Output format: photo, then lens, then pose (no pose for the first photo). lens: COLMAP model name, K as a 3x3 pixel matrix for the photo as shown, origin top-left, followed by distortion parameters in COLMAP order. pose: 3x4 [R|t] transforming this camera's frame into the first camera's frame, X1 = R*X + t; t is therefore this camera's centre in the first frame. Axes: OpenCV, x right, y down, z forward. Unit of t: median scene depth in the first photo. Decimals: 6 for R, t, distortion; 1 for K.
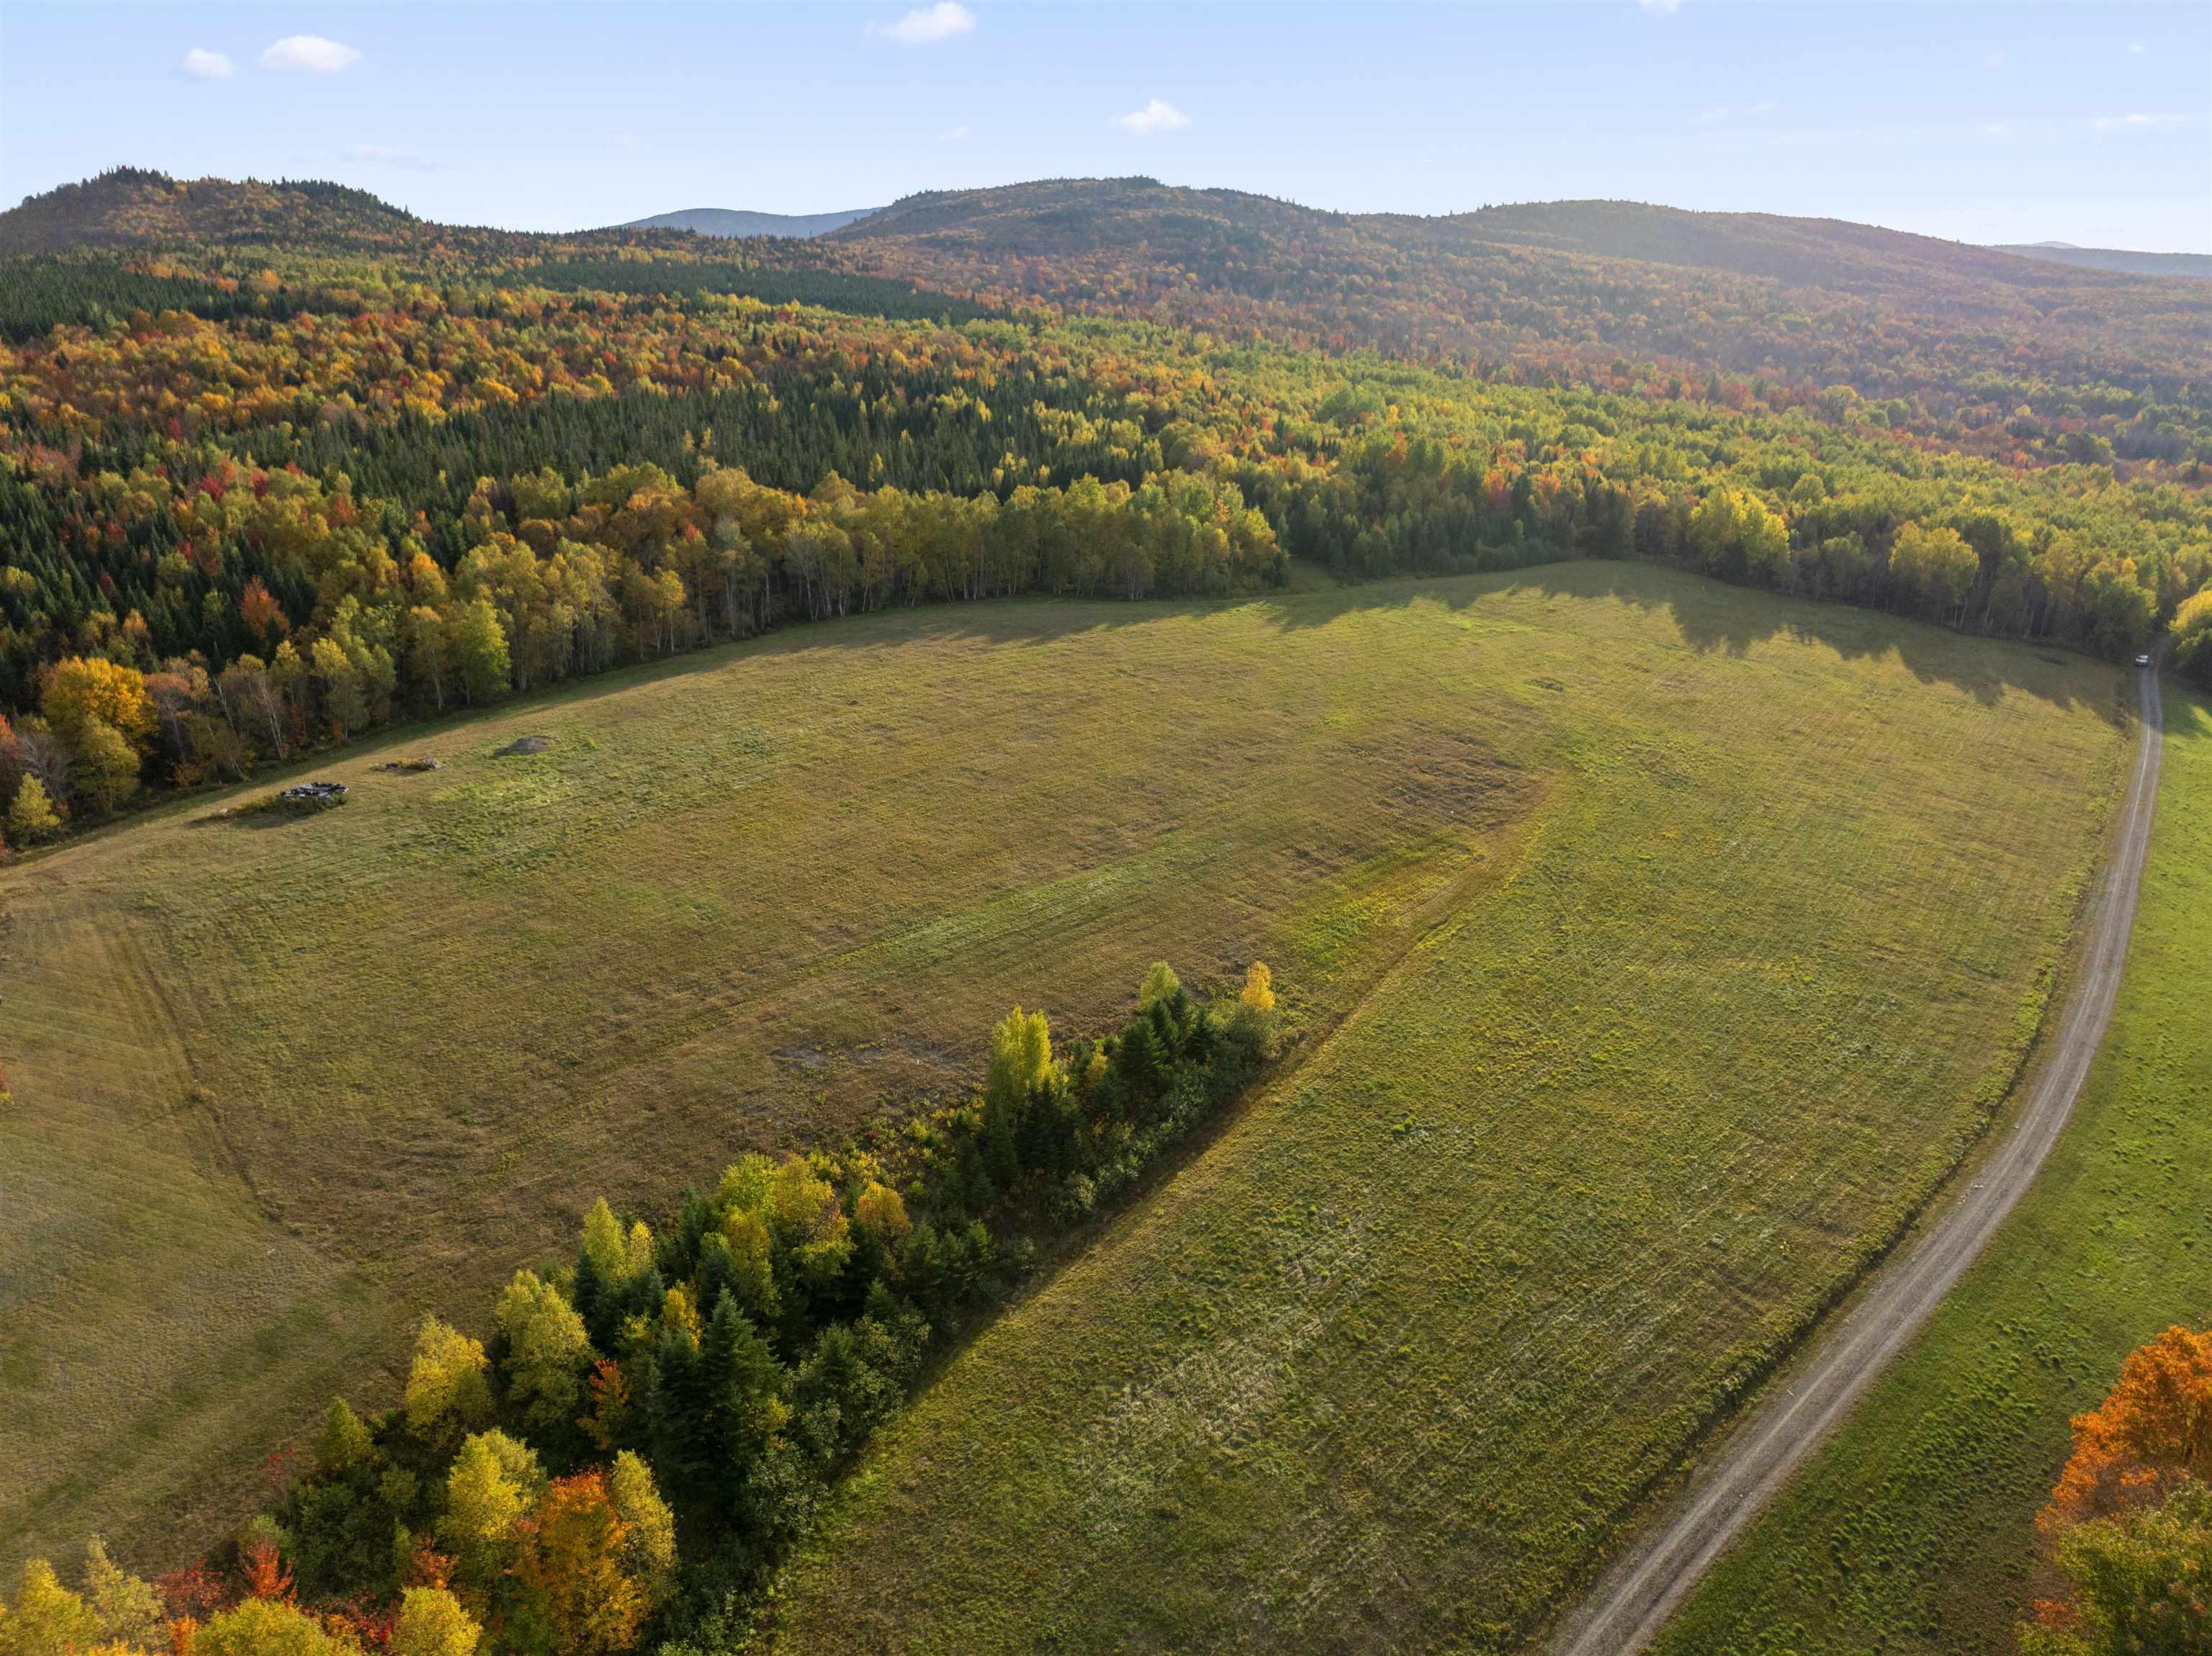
lens RADIAL K [[1559.4, 0, 1115.5], [0, 1559.4, 819.4], [0, 0, 1]] dist [-0.035972, -0.003260]
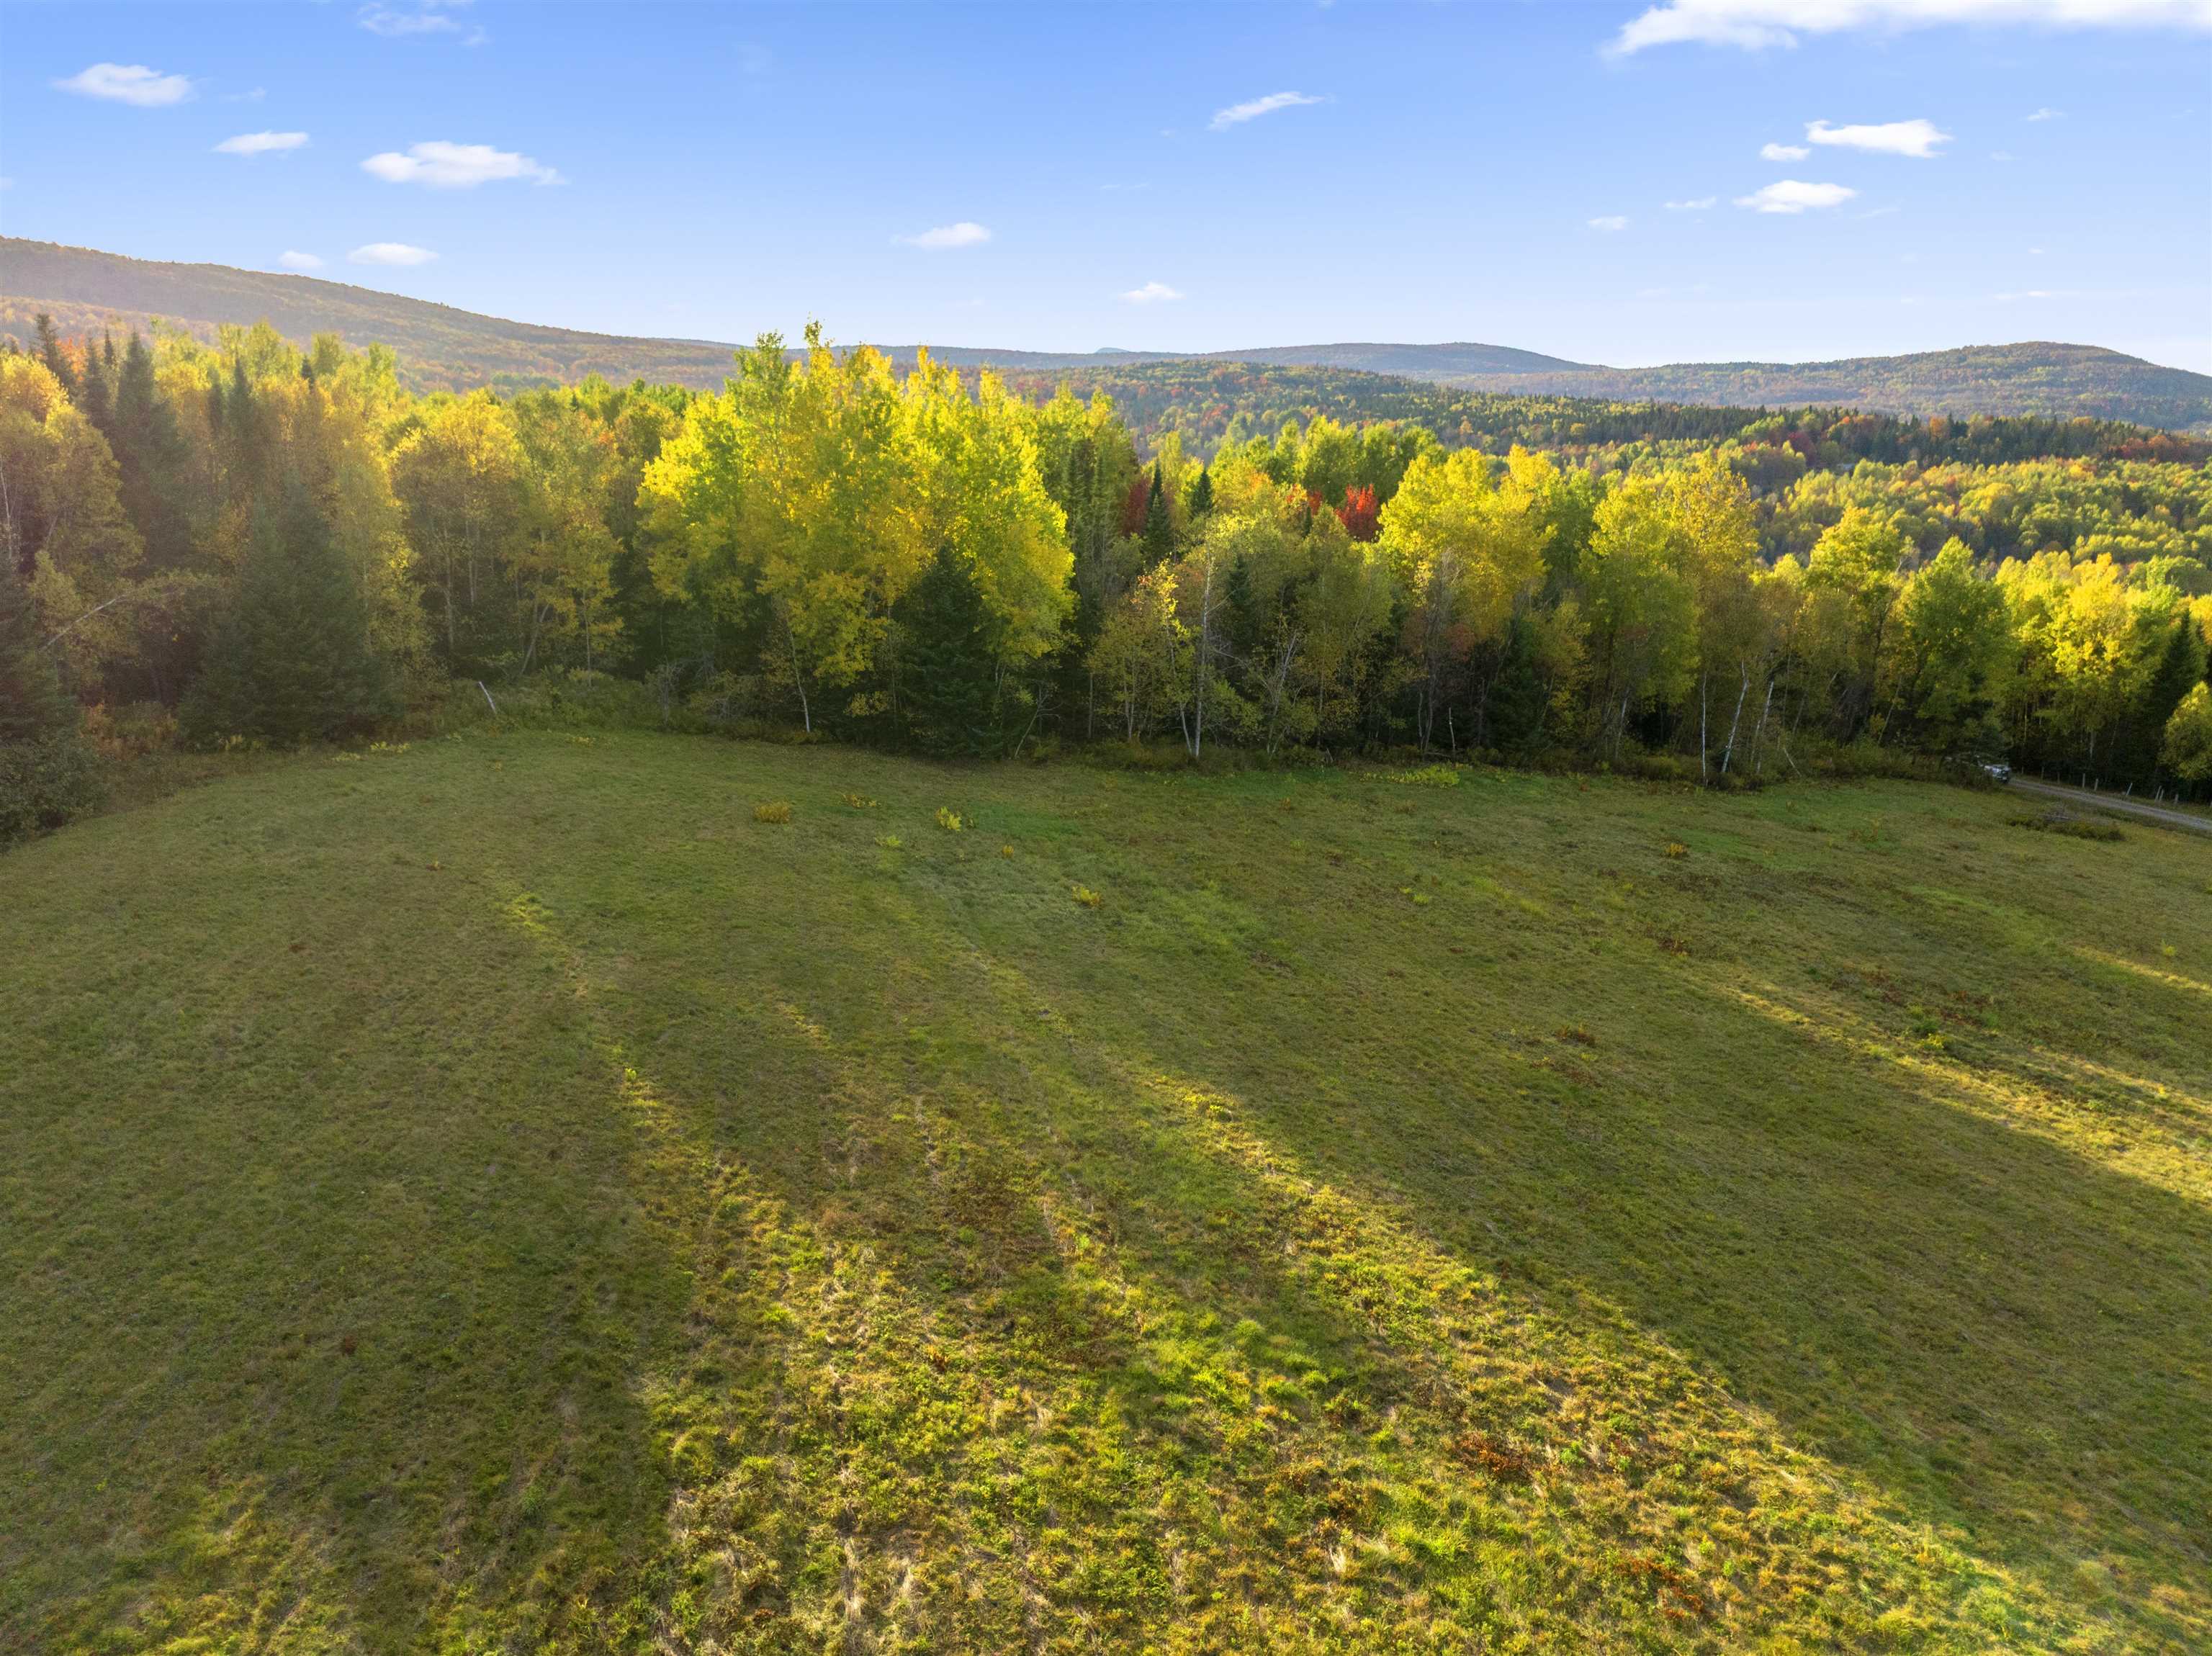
lens RADIAL K [[1559.4, 0, 1115.5], [0, 1559.4, 819.4], [0, 0, 1]] dist [-0.035972, -0.003260]
pose [[0.628171, -0.205563, 0.750430, 0.387038], [0.249865, 0.966681, 0.055642, -0.237779], [-0.736864, 0.152553, 0.658604, 1.323304]]
